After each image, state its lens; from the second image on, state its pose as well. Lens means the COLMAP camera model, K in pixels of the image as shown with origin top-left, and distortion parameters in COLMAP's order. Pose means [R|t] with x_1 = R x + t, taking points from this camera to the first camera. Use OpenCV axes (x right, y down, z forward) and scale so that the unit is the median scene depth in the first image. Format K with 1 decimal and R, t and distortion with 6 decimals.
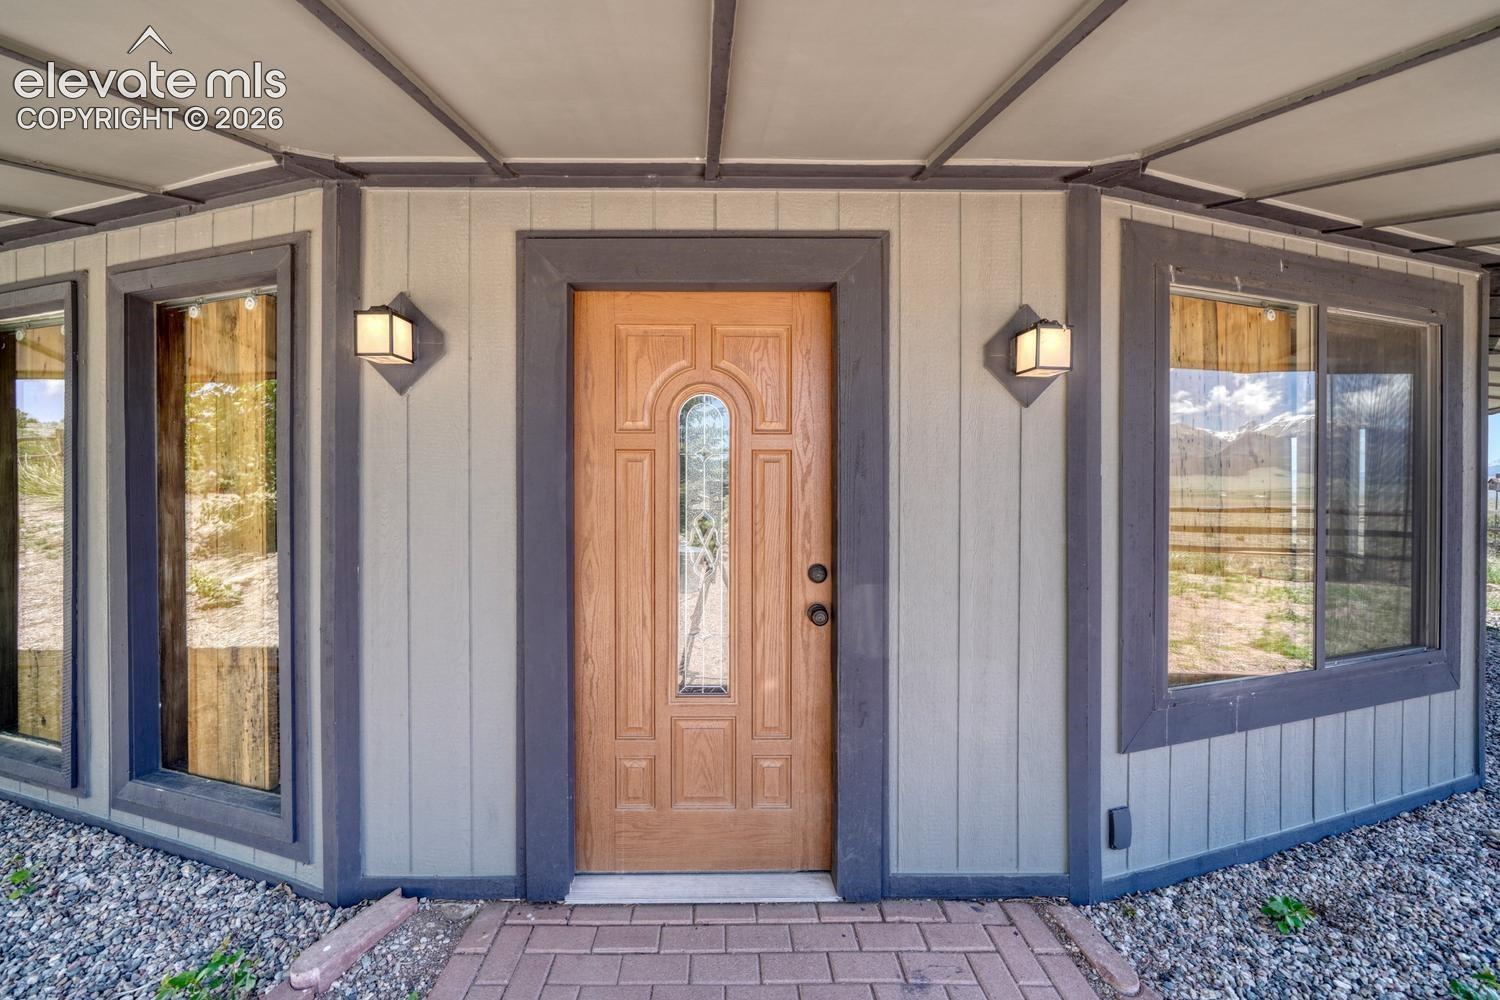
lens RADIAL K [[559.9, 0, 733.9], [0, 559.9, 486.2], [0, 0, 1]] dist [-0.002364, -0.000398]
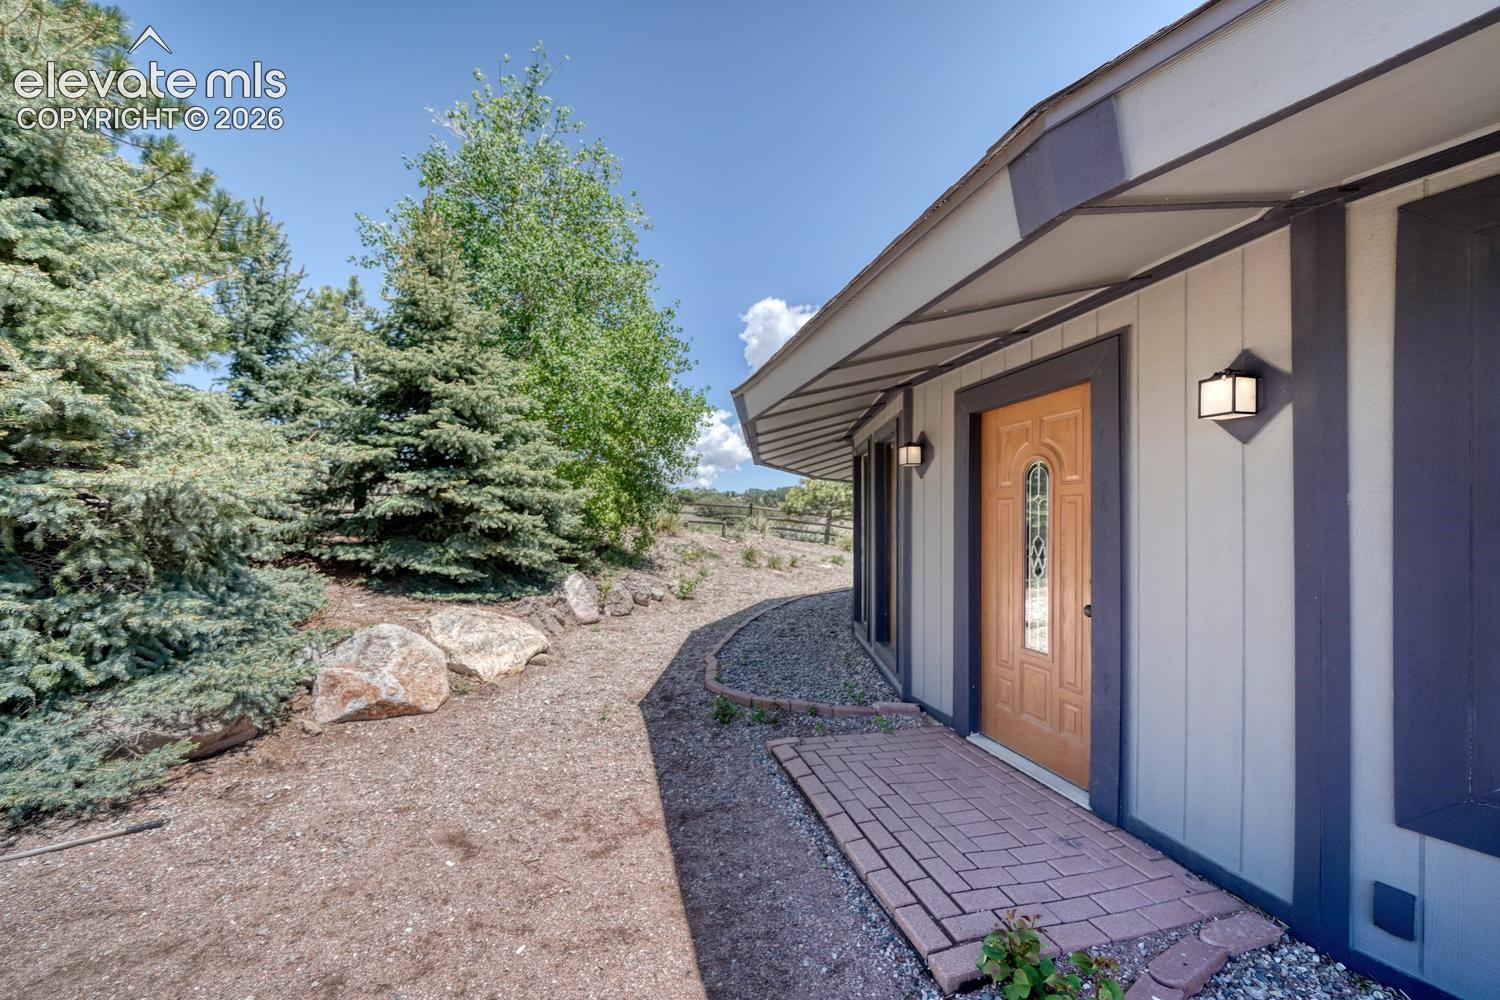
lens RADIAL K [[551.8, 0, 751.2], [0, 551.8, 521.6], [0, 0, 1]] dist [-0.001791, -0.000234]
pose [[0.259968, -0.003307, -0.965611, 1.256822], [-0.005614, 0.999972, -0.004936, 0.018743], [0.965601, 0.006704, 0.259942, -0.191397]]
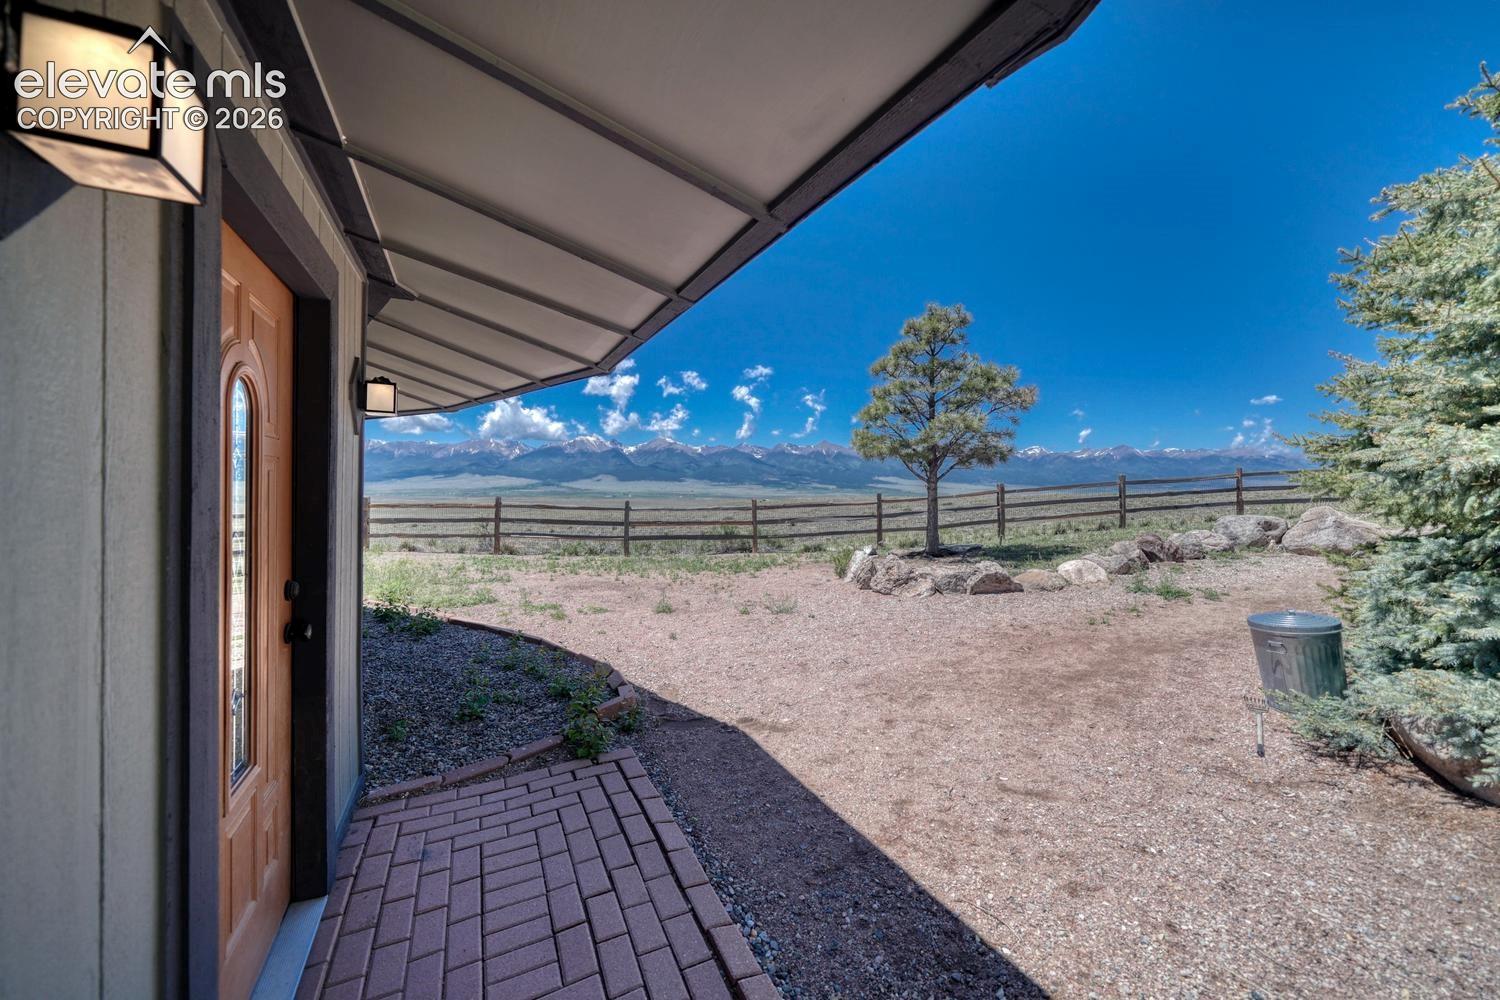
lens RADIAL K [[559.9, 0, 733.9], [0, 559.9, 486.2], [0, 0, 1]] dist [-0.002364, -0.000398]
pose [[-0.418979, 0.000018, 0.907996, -1.017089], [0.006939, 0.999971, 0.003182, -0.017983], [-0.907970, 0.007634, -0.418967, 0.710116]]
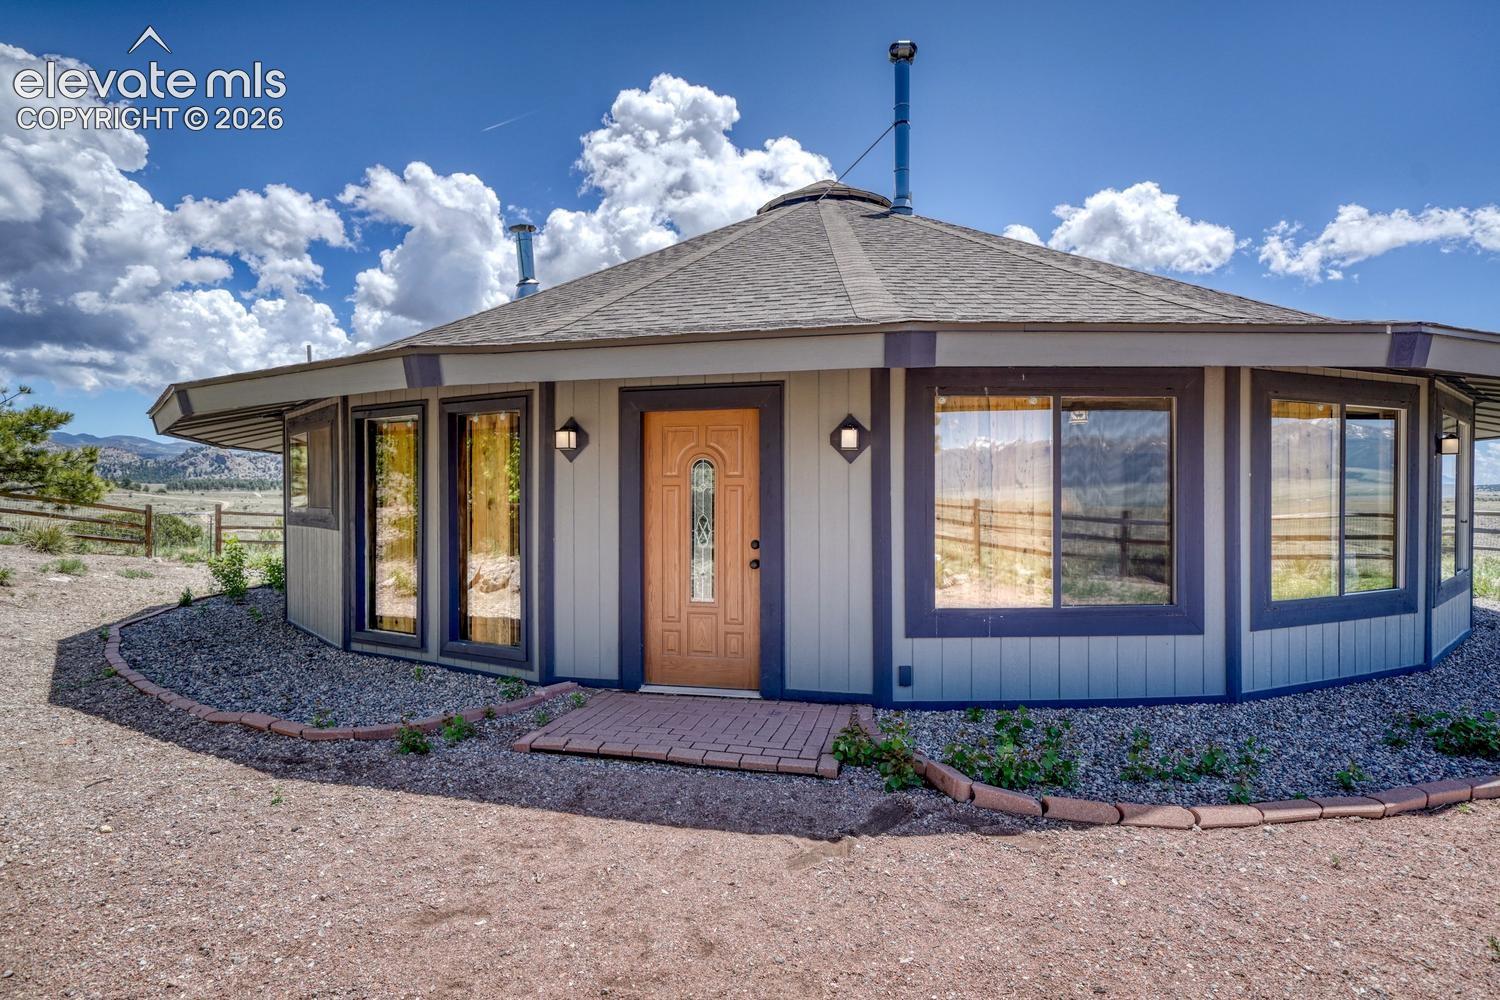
lens RADIAL K [[730.3, 0, 745.6], [0, 730.3, 493.6], [0, 0, 1]] dist [0.003728, 0.000631]
pose [[0.974256, -0.004768, -0.225394, 0.725963], [0.002740, 0.999953, -0.009308, -0.007583], [0.225428, 0.008451, 0.974223, -1.643528]]
